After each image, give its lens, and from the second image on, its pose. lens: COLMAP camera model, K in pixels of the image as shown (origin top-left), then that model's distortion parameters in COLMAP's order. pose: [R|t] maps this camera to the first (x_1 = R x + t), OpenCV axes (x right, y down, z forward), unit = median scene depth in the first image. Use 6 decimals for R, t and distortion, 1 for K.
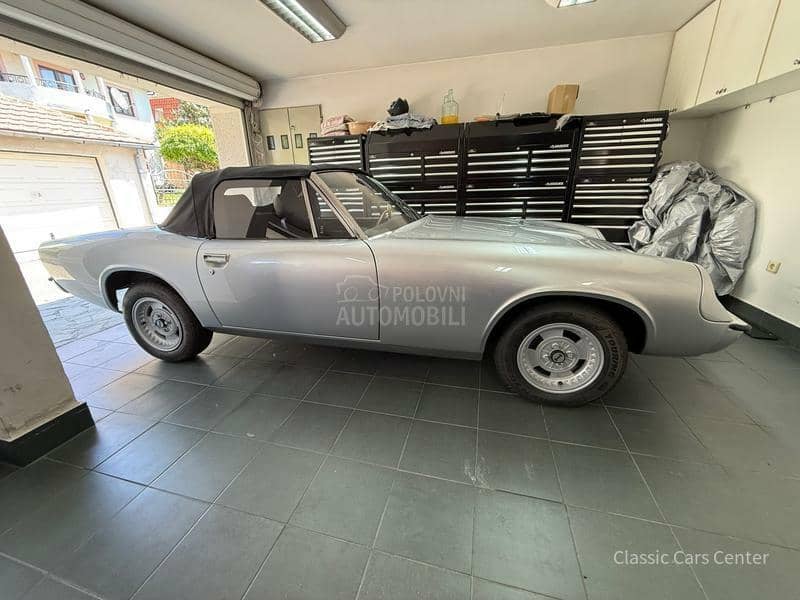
lens RADIAL K [[313.2, 0, 400.0], [0, 313.2, 300.0], [0, 0, 1]] dist [0.000838, 0.000181]
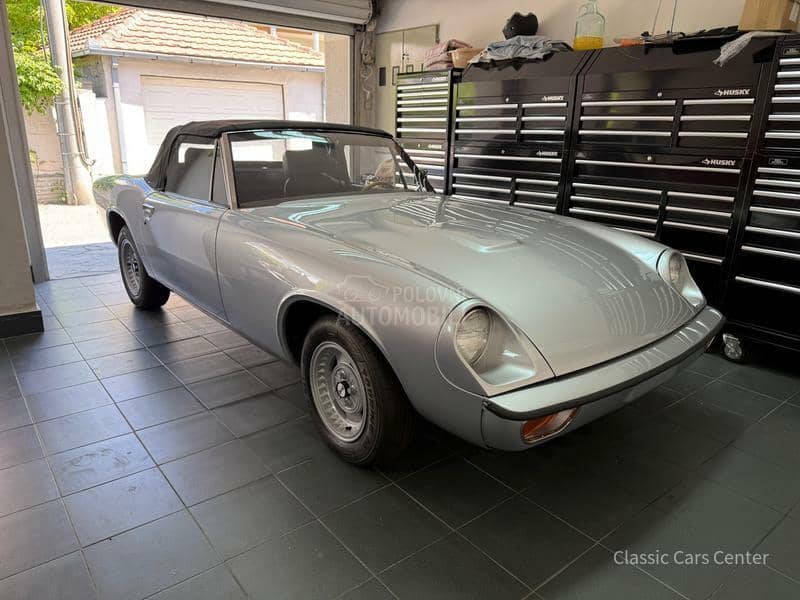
lens RADIAL K [[572.3, 0, 400.0], [0, 572.3, 300.0], [0, 0, 1]] dist [0.007195, -0.001441]
pose [[0.806451, 0.211319, -0.552251, 0.587551], [-0.239388, 0.970678, 0.021853, -0.041228], [0.540676, 0.114579, 0.833391, -0.043950]]
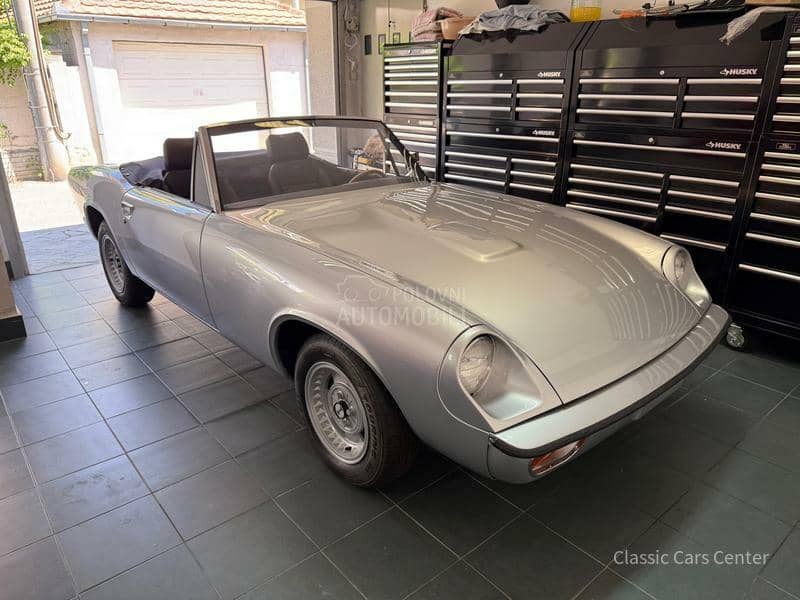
lens RADIAL K [[577.9, 0, 400.0], [0, 577.9, 300.0], [0, 0, 1]] dist [-0.002695, 0.004913]
pose [[0.820661, 0.226233, -0.524723, 0.558154], [-0.213376, 0.973189, 0.085870, -0.093996], [0.530082, 0.041493, 0.846931, -0.032485]]
